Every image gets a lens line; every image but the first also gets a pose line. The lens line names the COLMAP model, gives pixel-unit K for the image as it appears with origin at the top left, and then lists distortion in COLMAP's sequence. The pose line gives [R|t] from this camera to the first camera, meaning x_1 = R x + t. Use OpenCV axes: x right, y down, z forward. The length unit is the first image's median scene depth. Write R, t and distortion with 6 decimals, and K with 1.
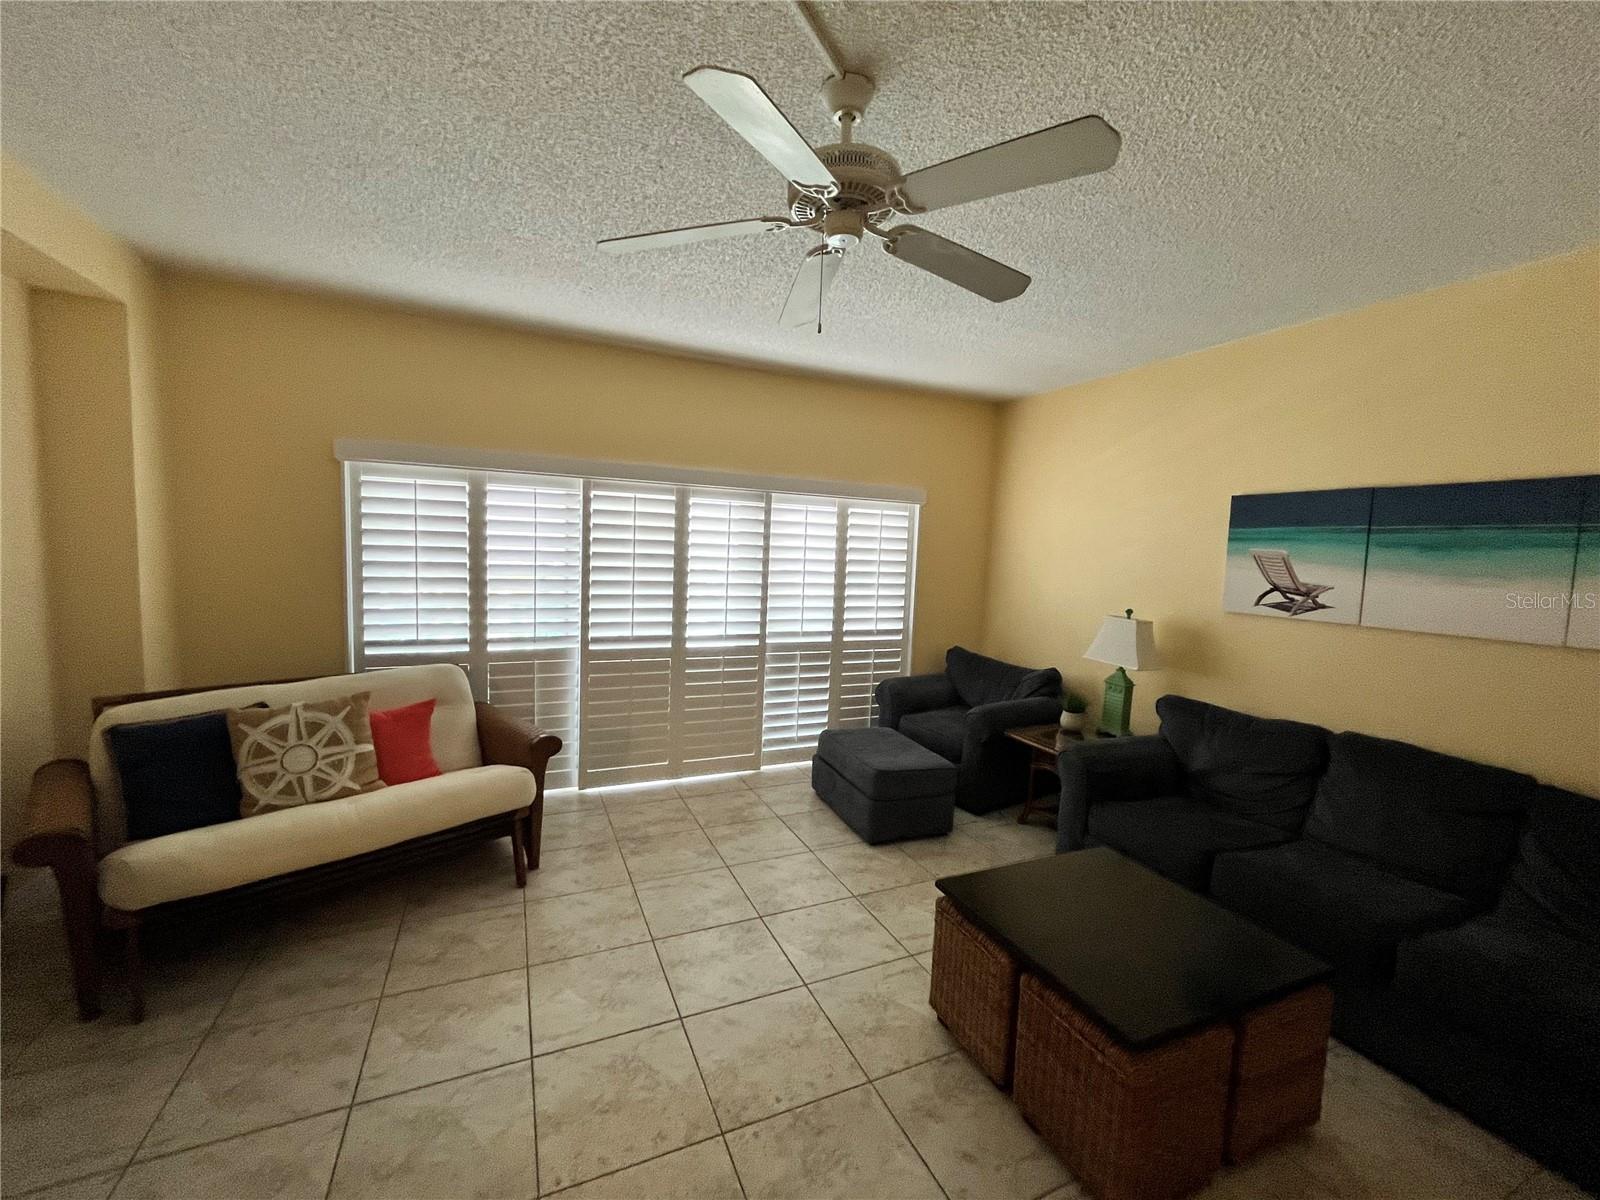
lens RADIAL K [[643.2, 0, 795.5], [0, 643.2, 604.3], [0, 0, 1]] dist [-0.001758, -0.000309]
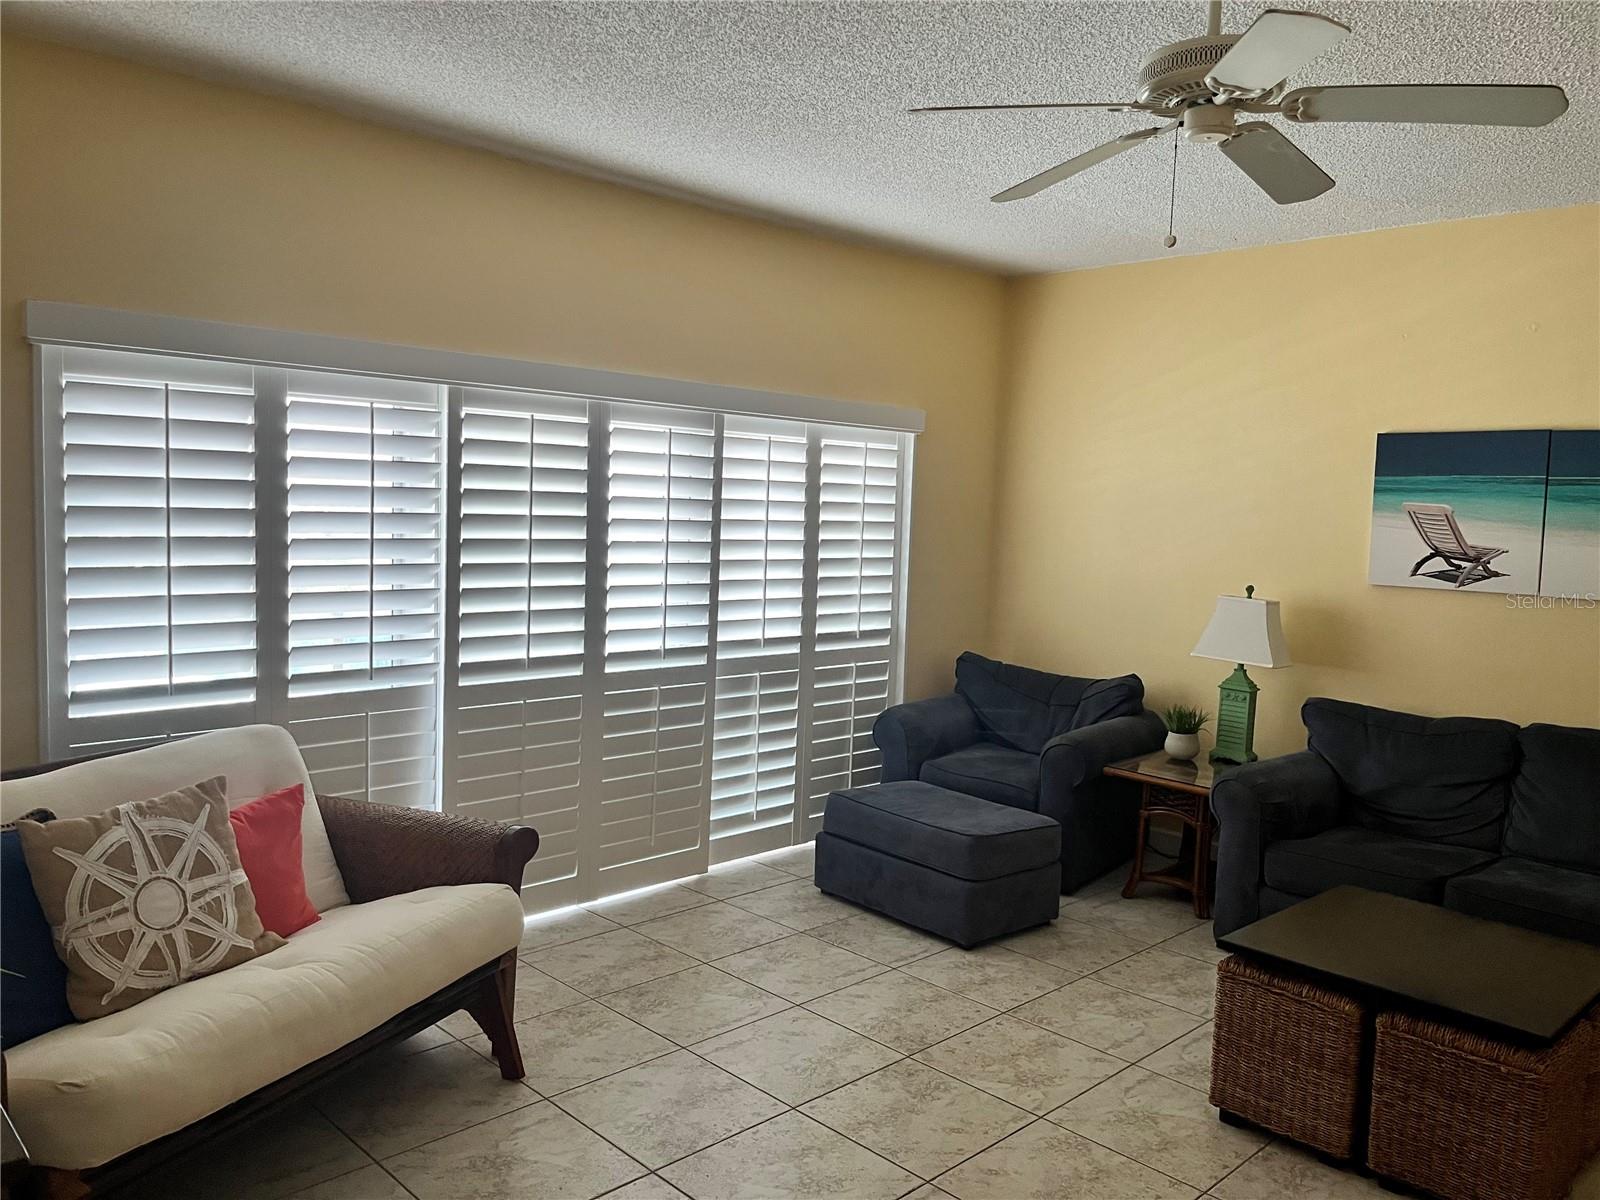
lens RADIAL K [[1214.0, 0, 810.9], [0, 1214.0, 604.7], [0, 0, 1]] dist [0.063505, -0.085159]
pose [[0.936396, -0.036067, 0.349087, -0.422274], [0.032767, 0.999345, 0.015354, -0.008262], [-0.349412, -0.002939, 0.936964, -0.121386]]
